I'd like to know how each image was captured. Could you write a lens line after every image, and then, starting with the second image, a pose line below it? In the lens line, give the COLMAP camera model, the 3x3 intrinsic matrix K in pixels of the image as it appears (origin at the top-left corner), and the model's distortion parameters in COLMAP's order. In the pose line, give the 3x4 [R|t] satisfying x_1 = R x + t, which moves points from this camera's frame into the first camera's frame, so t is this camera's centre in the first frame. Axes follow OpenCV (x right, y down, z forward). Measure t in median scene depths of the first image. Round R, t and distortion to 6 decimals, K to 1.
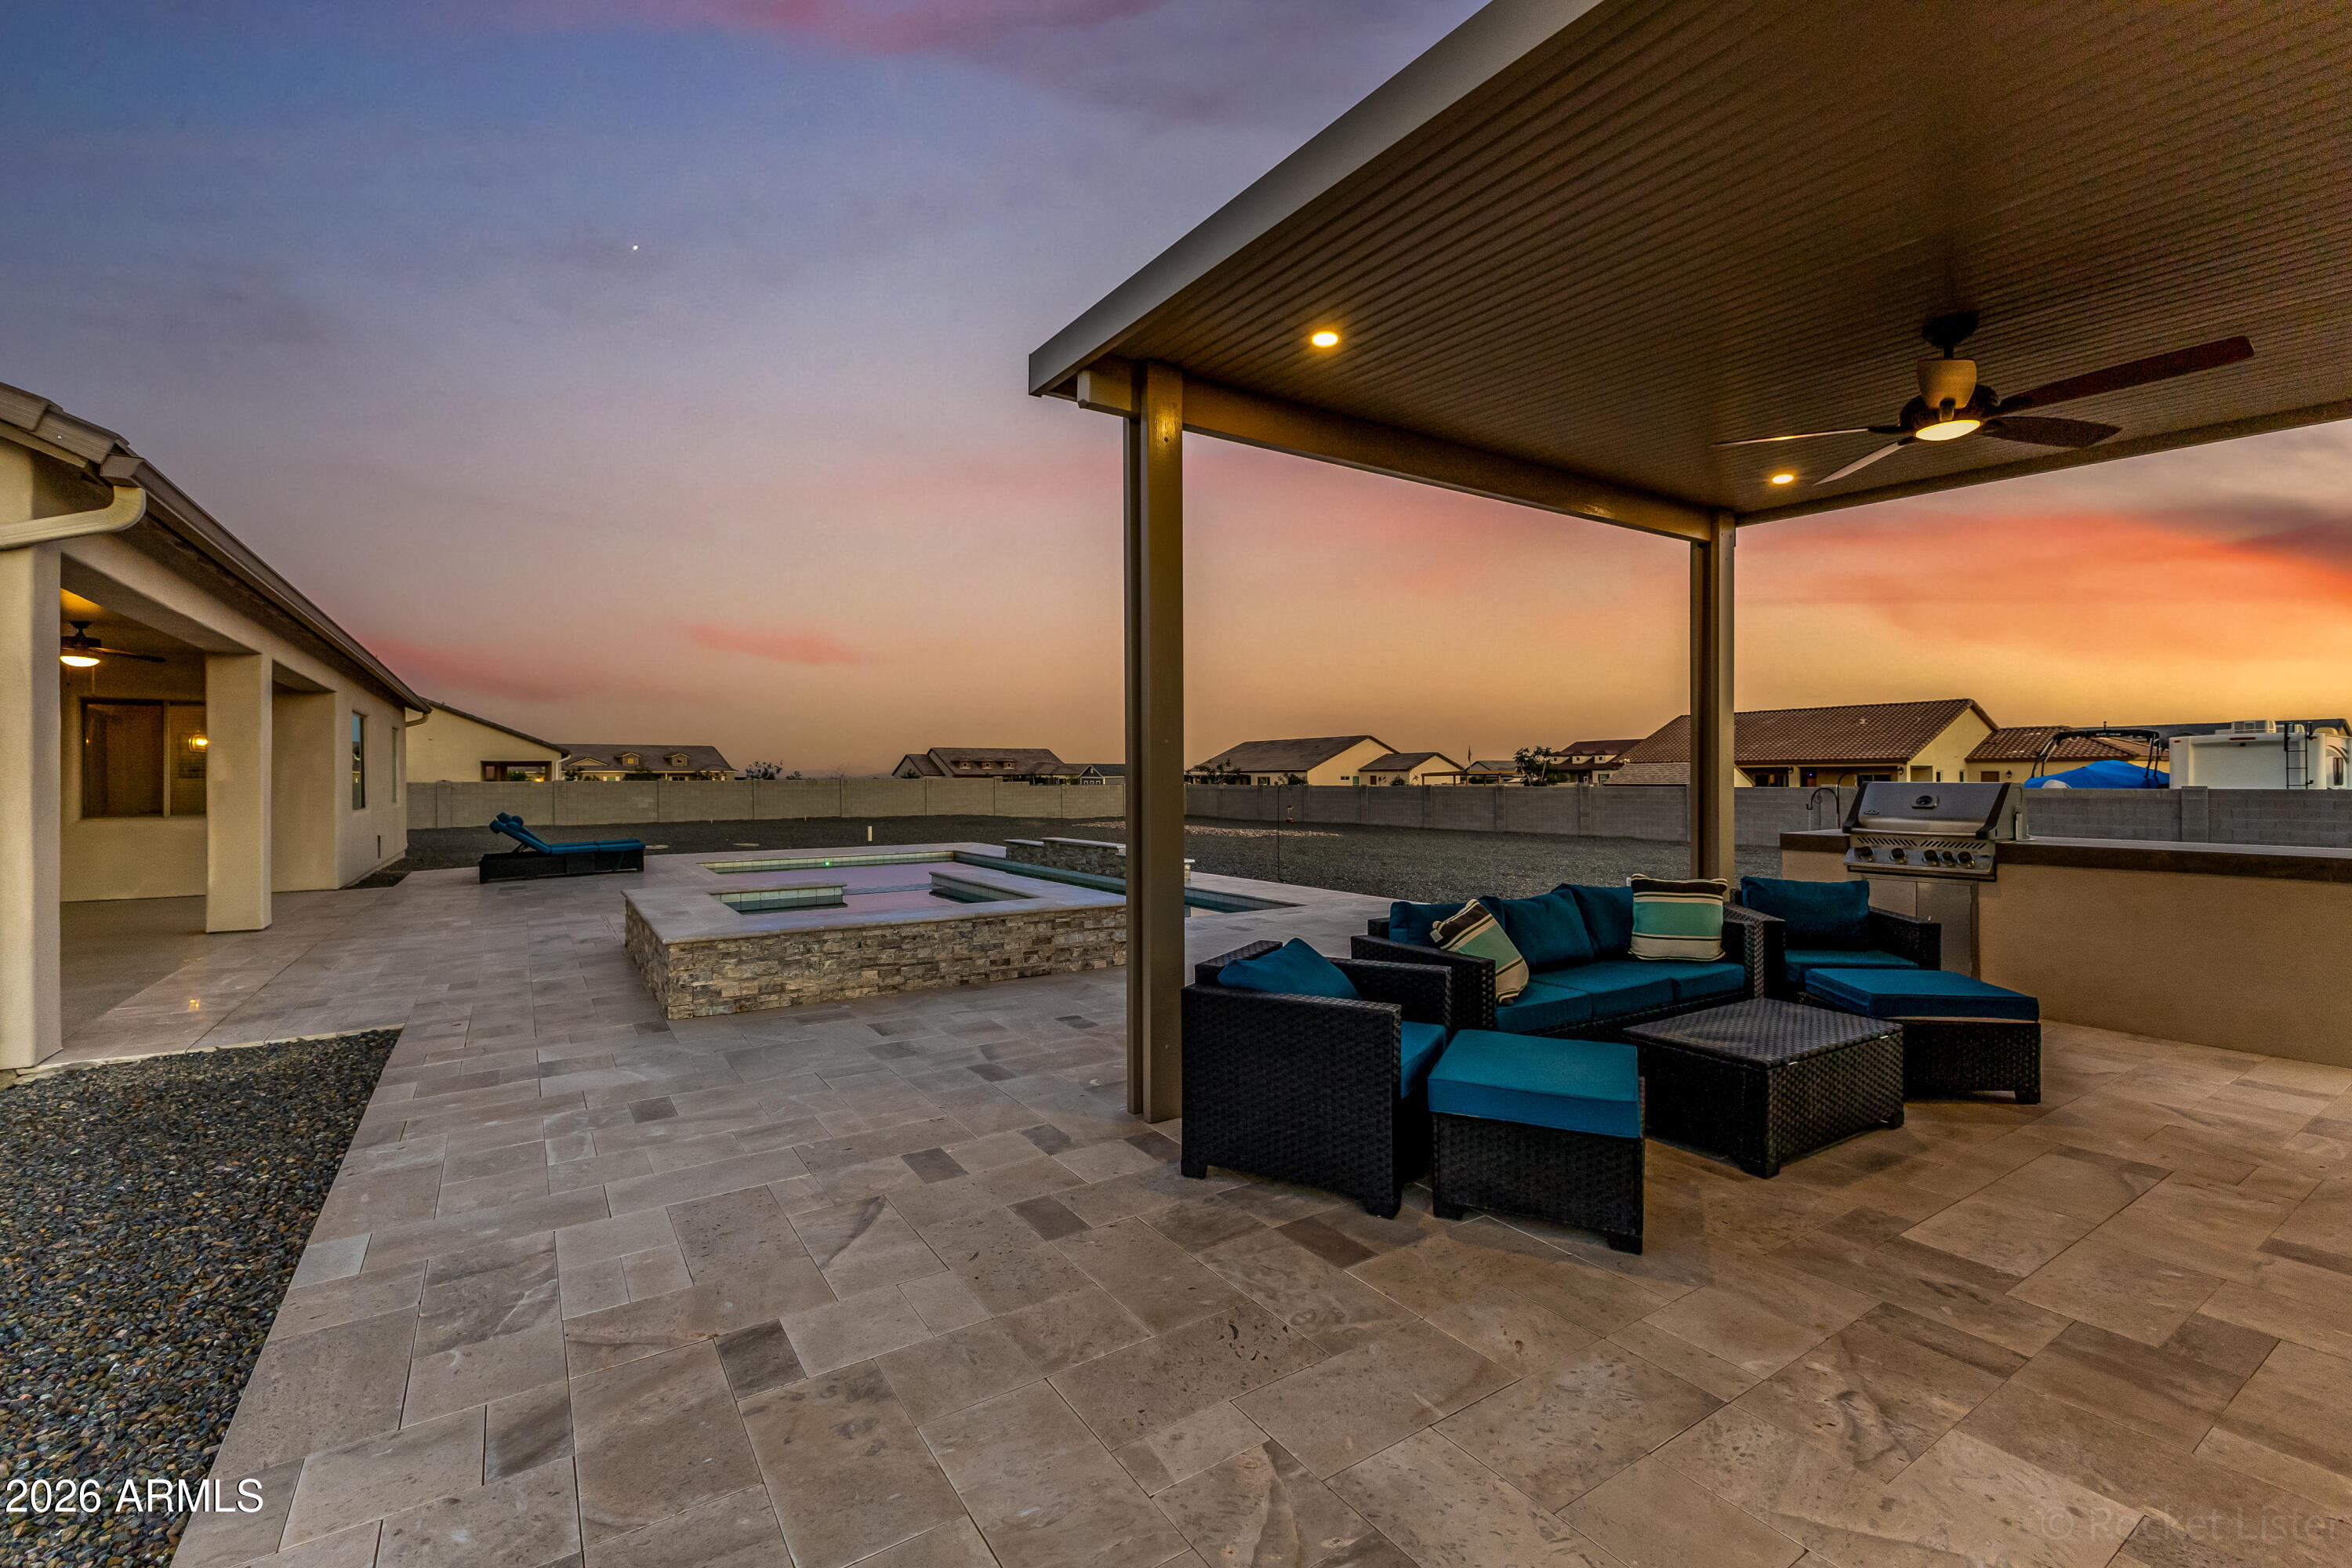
lens RADIAL K [[1015.8, 0, 1182.1], [0, 1015.8, 769.7], [0, 0, 1]] dist [0.011245, -0.003216]
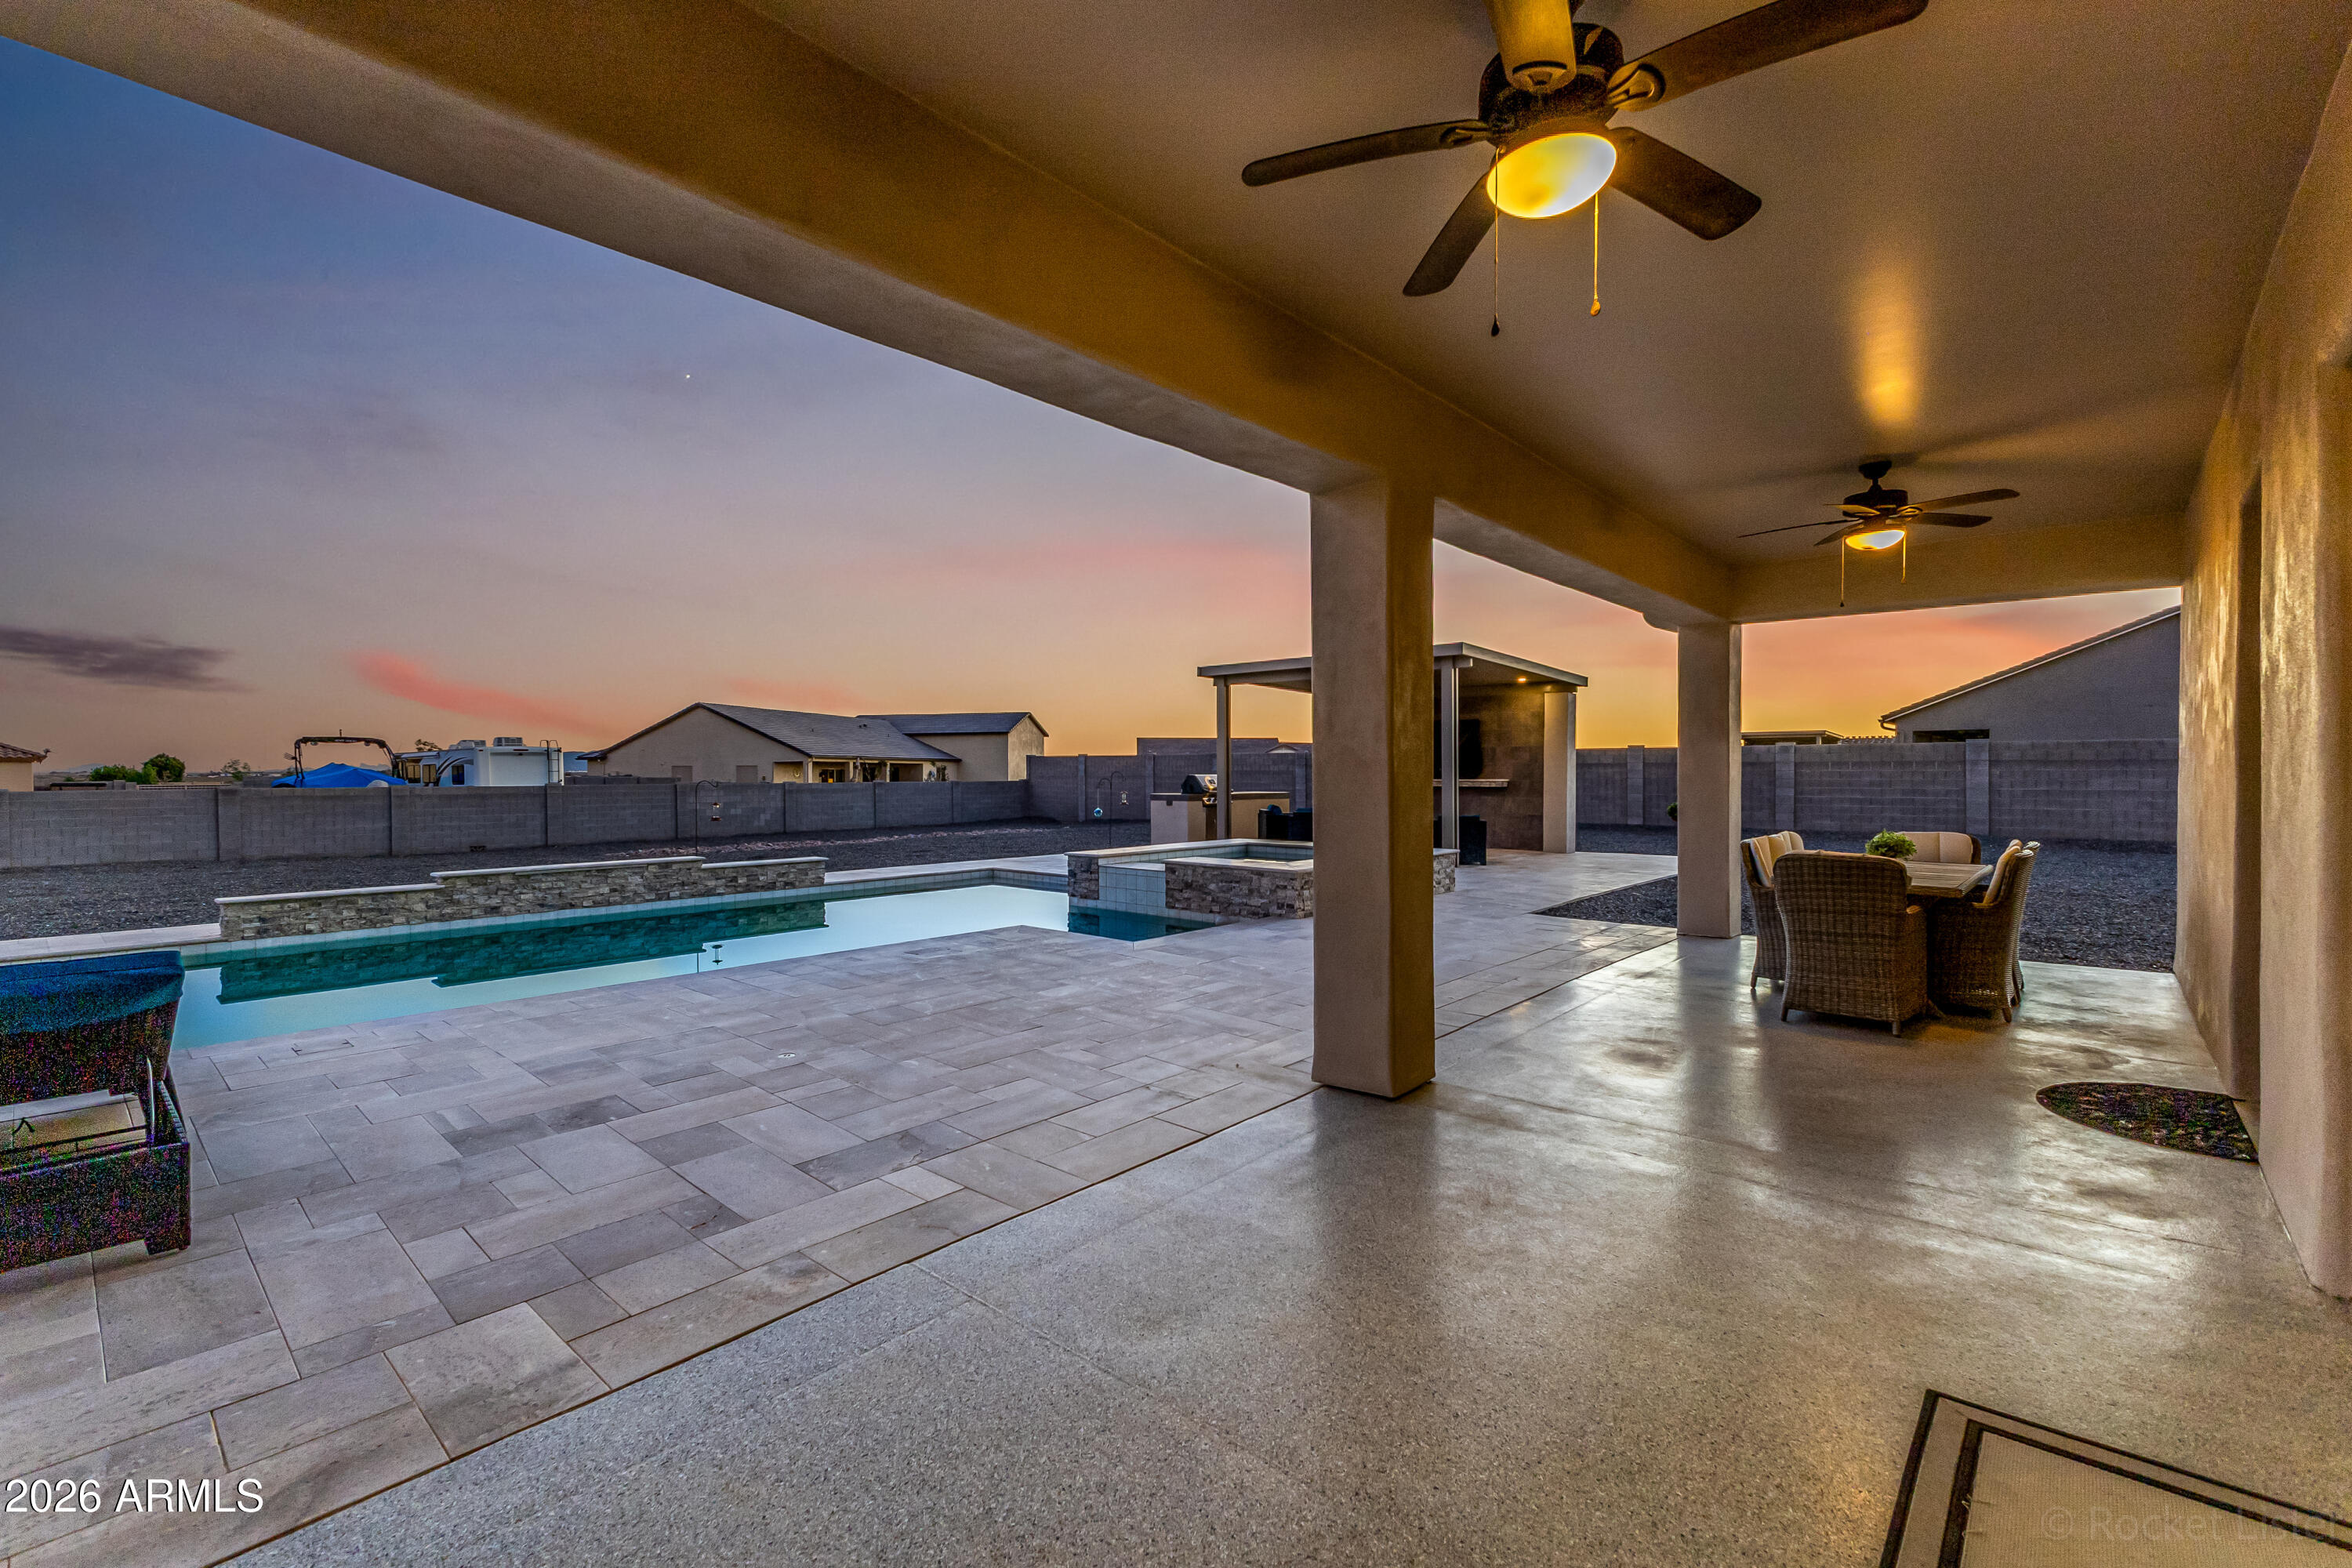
lens RADIAL K [[1015.8, 0, 1182.5], [0, 1015.8, 787.9], [0, 0, 1]] dist [0.011245, -0.003216]
pose [[-0.260861, -0.009089, 0.965334, -0.879905], [-0.002766, 0.999959, 0.008668, 0.011355], [-0.965372, -0.000409, -0.260876, 0.788381]]
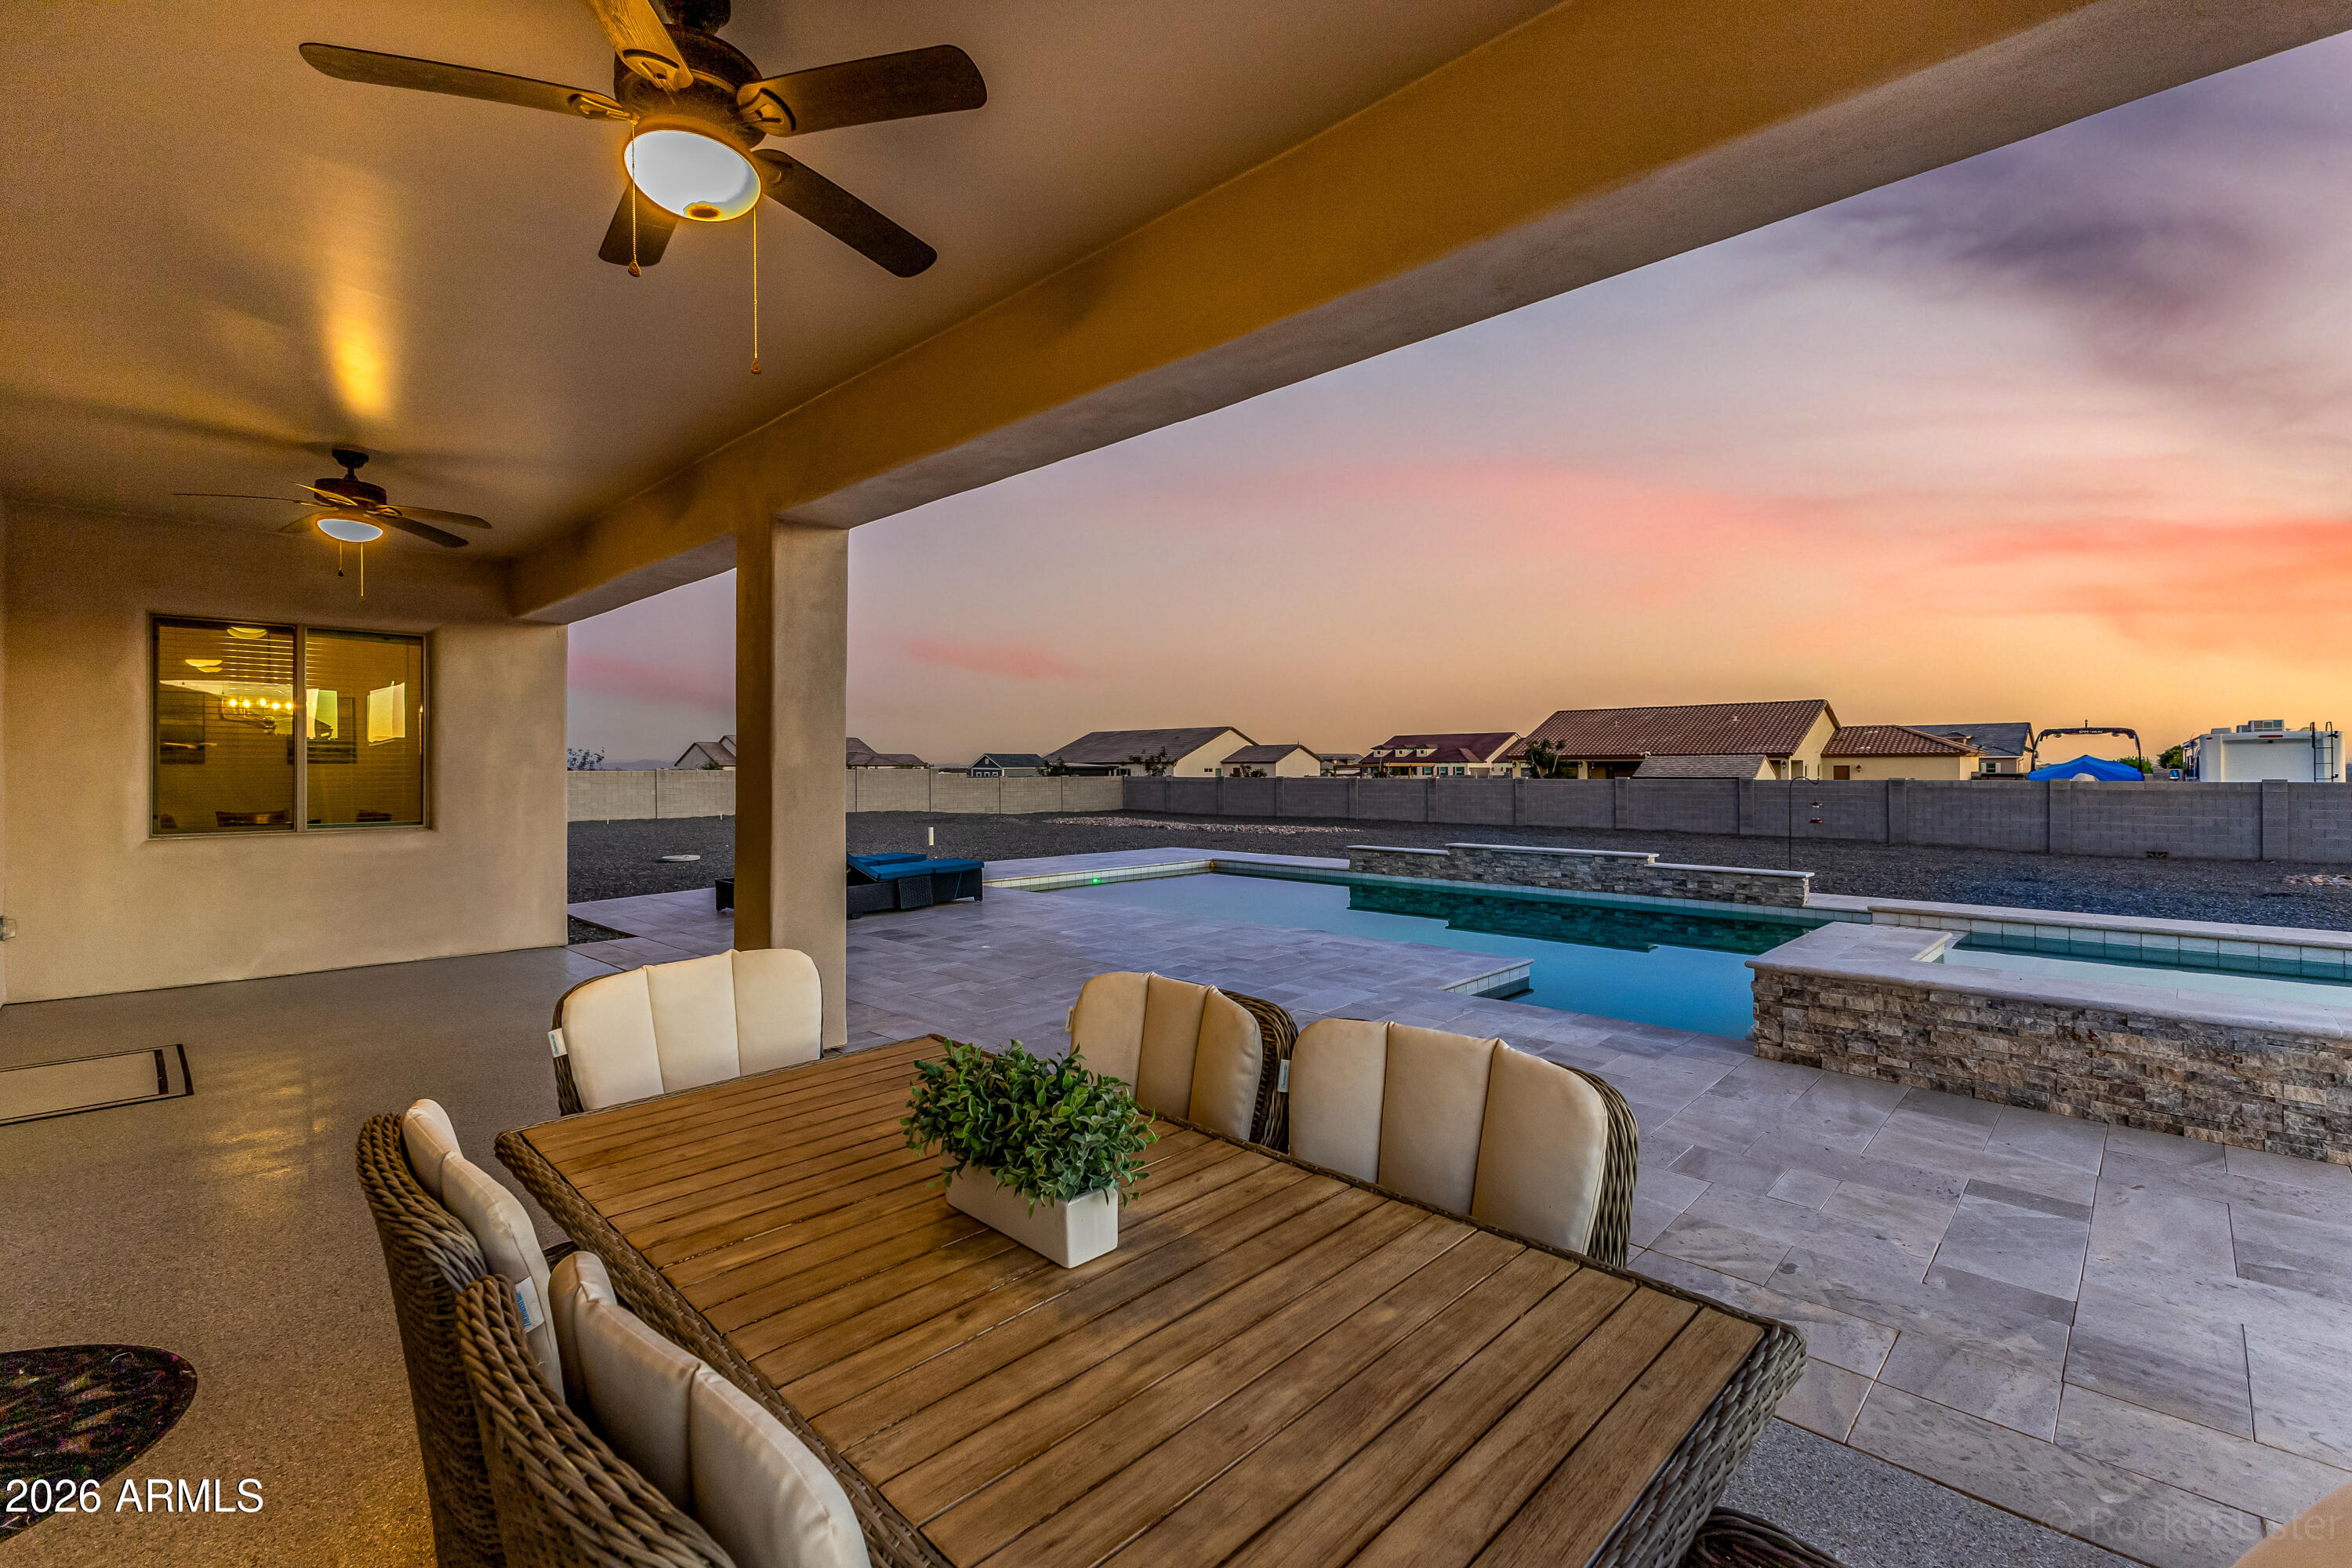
lens RADIAL K [[1015.8, 0, 1171.4], [0, 1015.8, 783.3], [0, 0, 1]] dist [0.011245, -0.003216]
pose [[0.977219, -0.000021, 0.212233, -0.550895], [-0.004446, 0.999779, 0.020571, 0.005069], [-0.212187, -0.021046, 0.977002, 0.291630]]
